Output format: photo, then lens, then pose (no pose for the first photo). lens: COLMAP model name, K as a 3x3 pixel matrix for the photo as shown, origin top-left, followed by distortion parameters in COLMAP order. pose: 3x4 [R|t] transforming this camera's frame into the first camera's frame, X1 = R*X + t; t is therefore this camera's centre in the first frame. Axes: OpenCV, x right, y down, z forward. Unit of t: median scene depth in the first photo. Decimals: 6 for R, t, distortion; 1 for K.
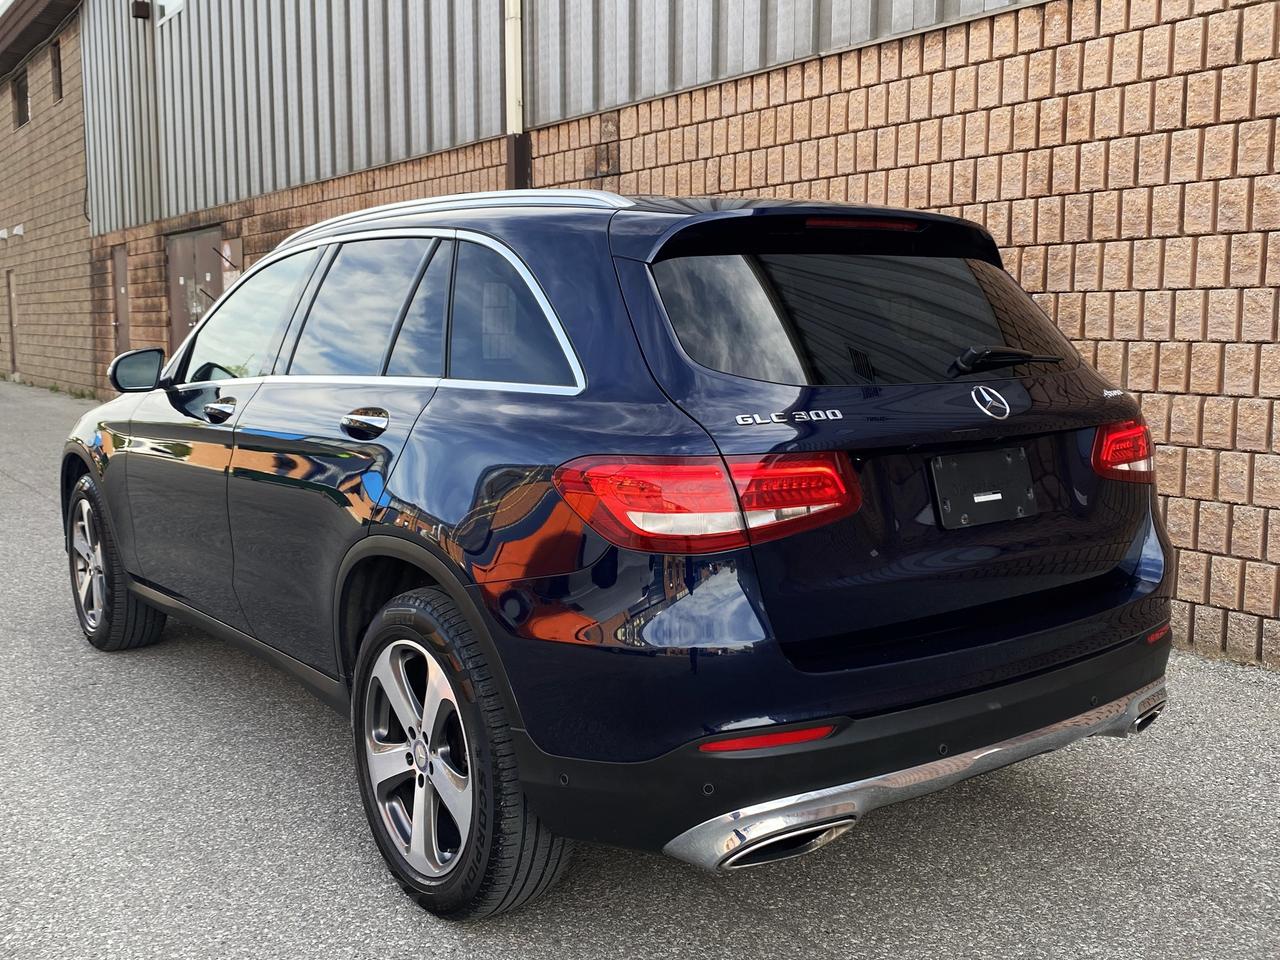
lens RADIAL K [[1243.6, 0, 638.4], [0, 1243.6, 491.2], [0, 0, 1]] dist [0.017083, 0.000000]
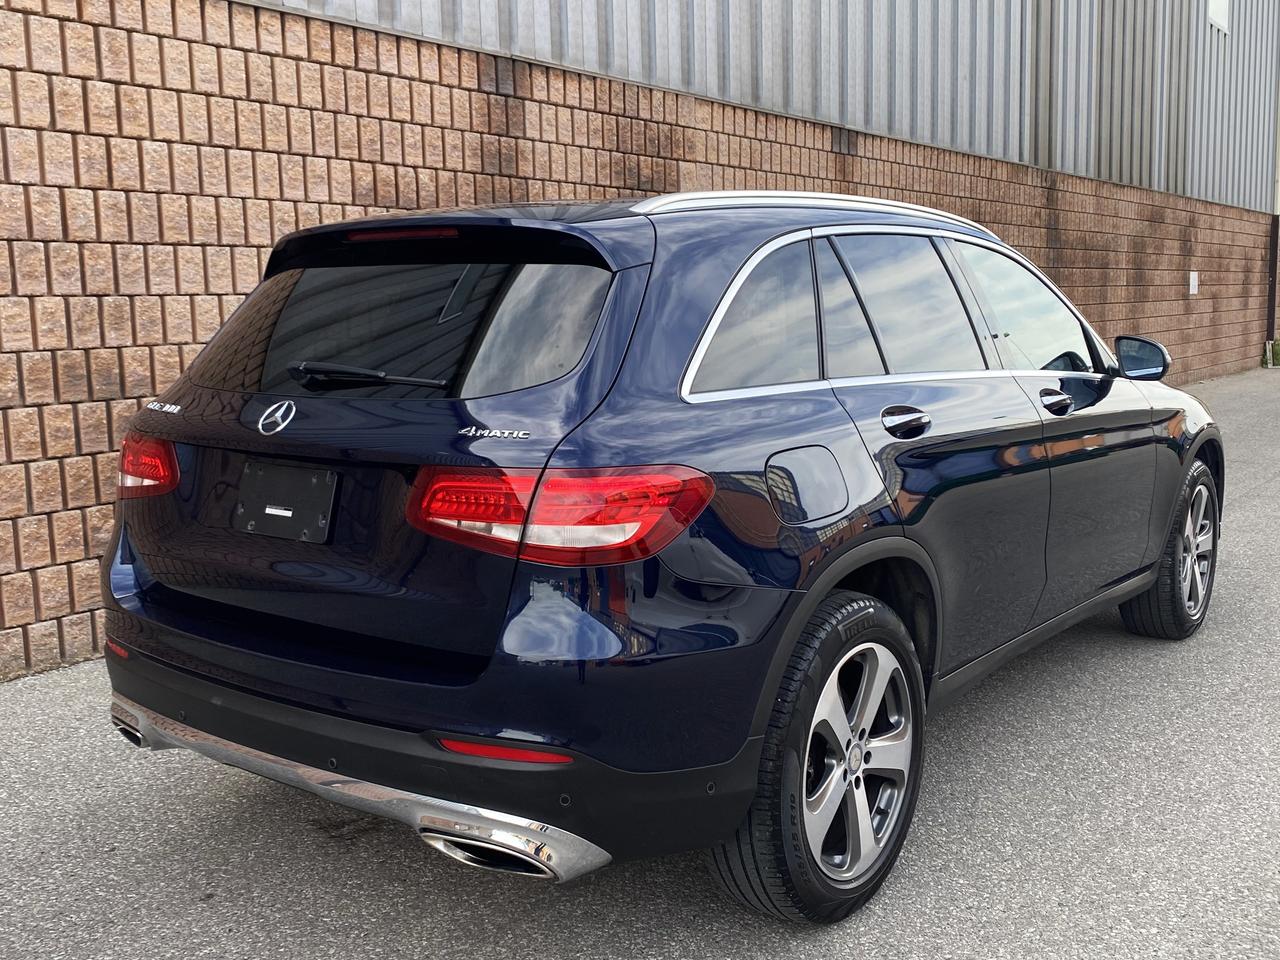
lens RADIAL K [[1289.0, 0, 653.5], [0, 1289.0, 465.2], [0, 0, 1]] dist [0.018286, 0.000000]
pose [[-0.308200, -0.113086, 0.944576, -0.707162], [0.142710, 0.976178, 0.163434, -0.138840], [-0.940557, 0.185171, -0.284719, 0.938301]]
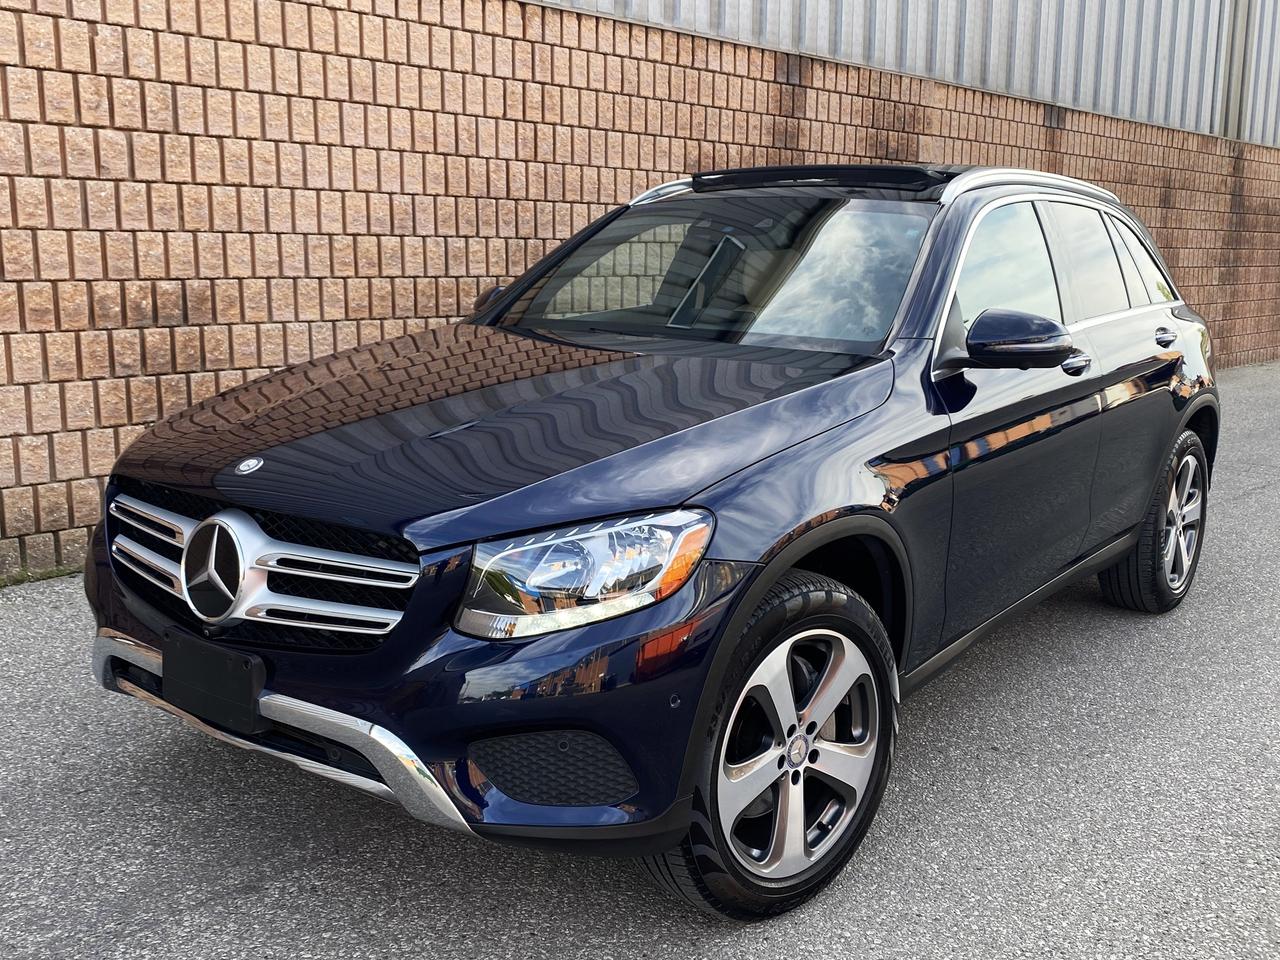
lens RADIAL K [[1243.6, 0, 642.5], [0, 1243.6, 493.0], [0, 0, 1]] dist [0.017083, 0.000000]
pose [[-0.179546, -0.185090, 0.966181, -0.979513], [0.122114, 0.970352, 0.208581, -0.161187], [-0.976141, 0.155434, -0.151620, 1.143677]]
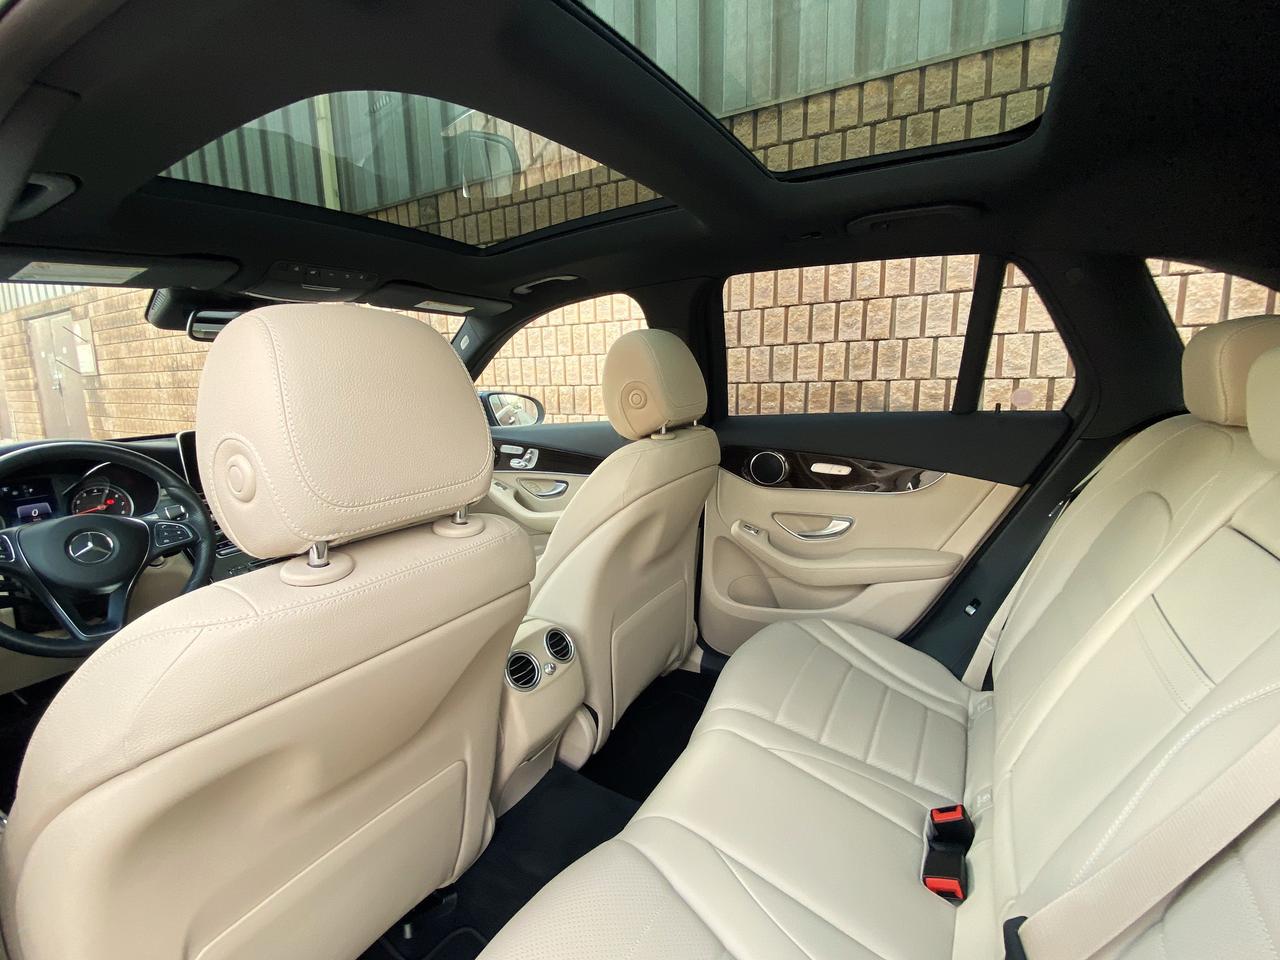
lens RADIAL K [[560.5, 0, 642.2], [0, 560.5, 476.7], [0, 0, 1]] dist [0.000809, -0.005065]
pose [[0.912975, -0.087385, 0.398549, -0.106897], [0.072458, 0.995994, 0.052396, -0.077124], [-0.401531, -0.018958, 0.915649, 0.623366]]
